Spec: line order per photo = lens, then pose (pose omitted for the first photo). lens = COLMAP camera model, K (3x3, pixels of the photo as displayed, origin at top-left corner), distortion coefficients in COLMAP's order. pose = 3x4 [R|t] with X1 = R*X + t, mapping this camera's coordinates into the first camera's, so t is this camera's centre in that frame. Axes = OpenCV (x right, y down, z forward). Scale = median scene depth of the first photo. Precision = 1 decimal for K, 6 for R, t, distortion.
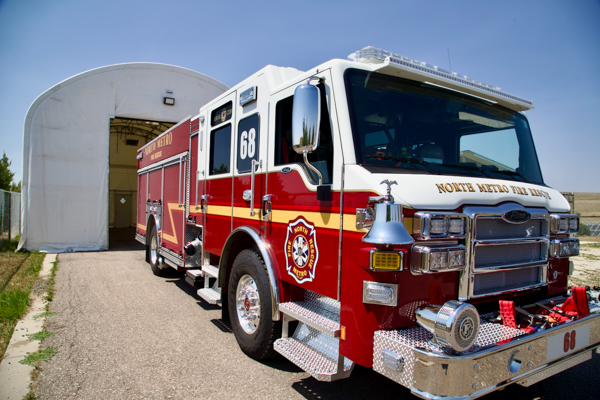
lens RADIAL K [[388.3, 0, 299.7], [0, 388.3, 196.2], [0, 0, 1]] dist [-0.069922, -0.006103]
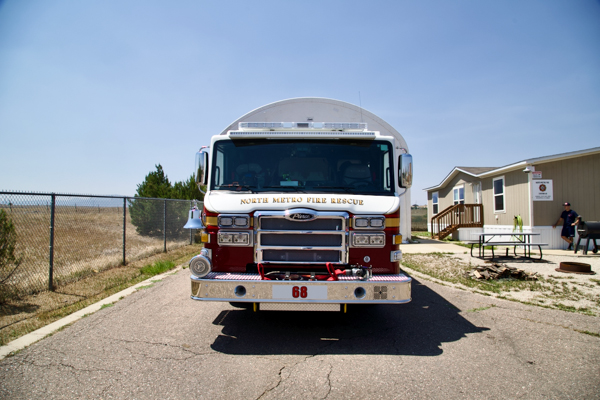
lens RADIAL K [[388.3, 0, 300.0], [0, 388.3, 200.8], [0, 0, 1]] dist [-0.069922, -0.006103]
pose [[0.851863, -0.029108, -0.522955, 1.466884], [0.028513, 0.999551, -0.009191, -0.000007], [0.522988, -0.007081, 0.852311, -0.424690]]
